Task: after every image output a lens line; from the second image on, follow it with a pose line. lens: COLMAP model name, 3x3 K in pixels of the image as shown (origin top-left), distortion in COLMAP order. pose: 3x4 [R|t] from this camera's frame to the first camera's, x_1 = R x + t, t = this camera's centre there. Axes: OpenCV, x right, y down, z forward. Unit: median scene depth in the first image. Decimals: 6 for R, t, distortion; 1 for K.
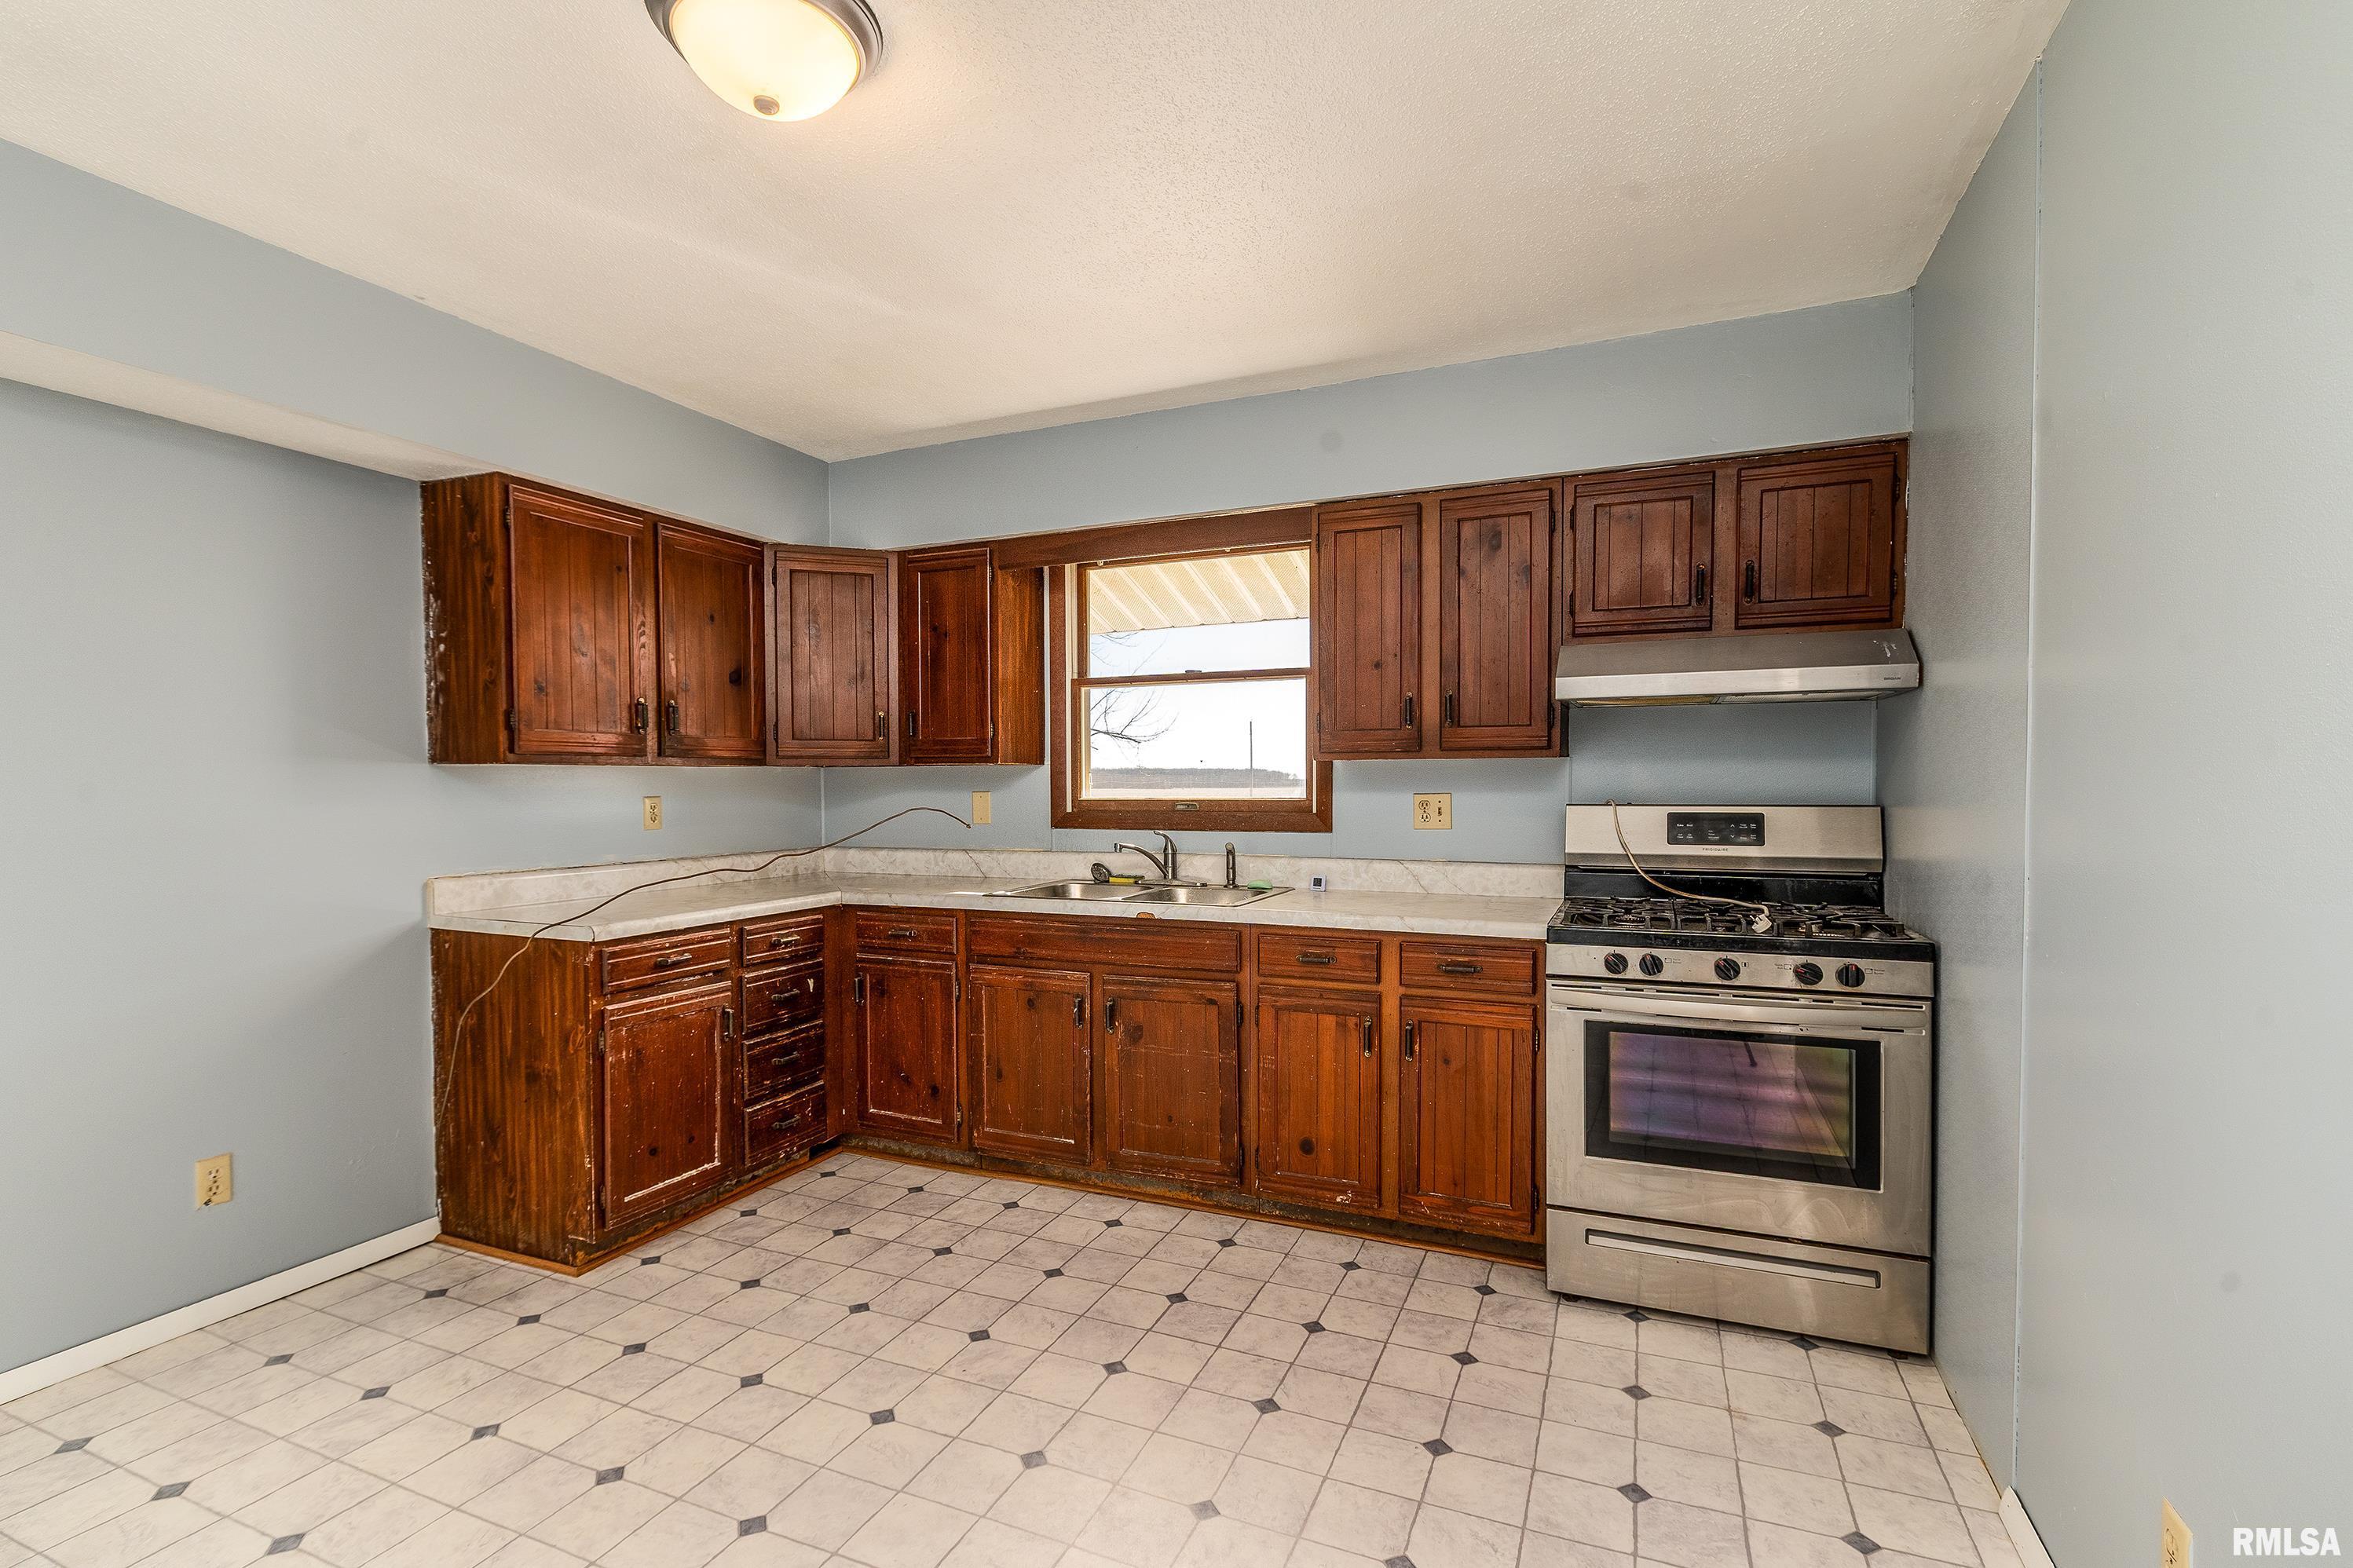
lens RADIAL K [[1116.9, 0, 1169.5], [0, 1116.9, 816.4], [0, 0, 1]] dist [0.000552, 0.000186]
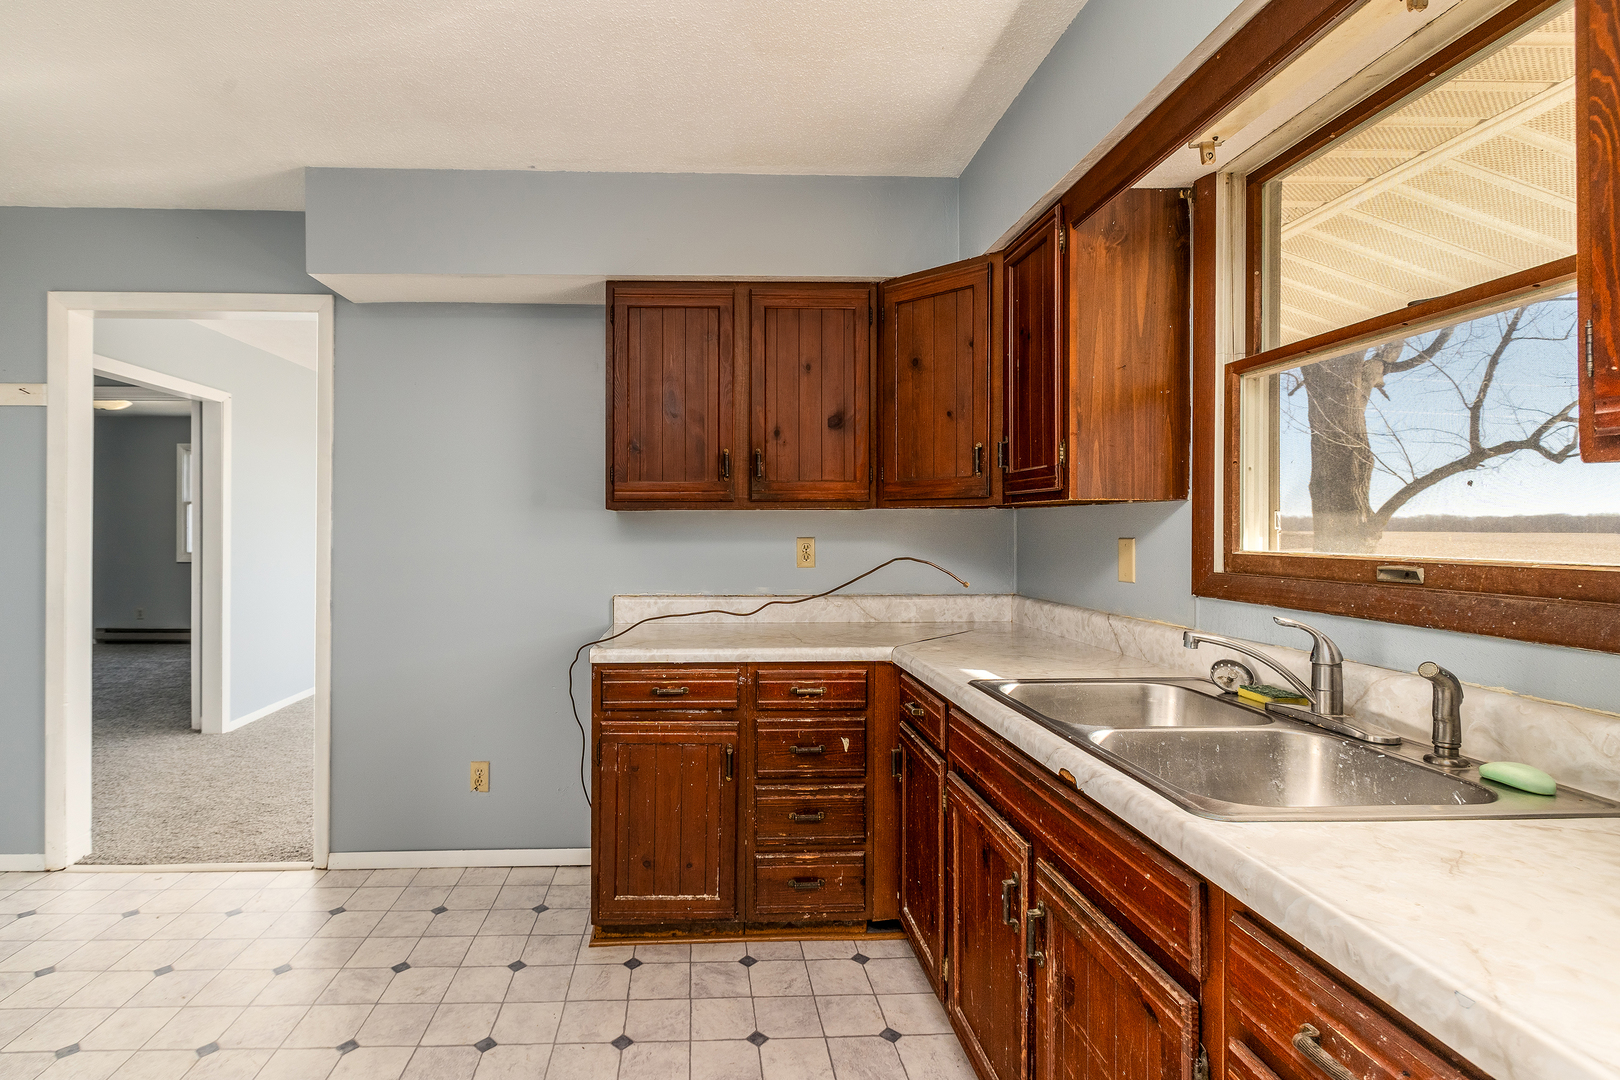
lens RADIAL K [[781.0, 0, 810.2], [0, 781.0, 524.2], [0, 0, 1]] dist [-0.002671, -0.000159]
pose [[0.424949, 0.002046, -0.905215, 0.268251], [-0.029019, 0.999514, -0.011364, -0.024550], [0.904752, 0.031097, 0.424802, 0.740481]]
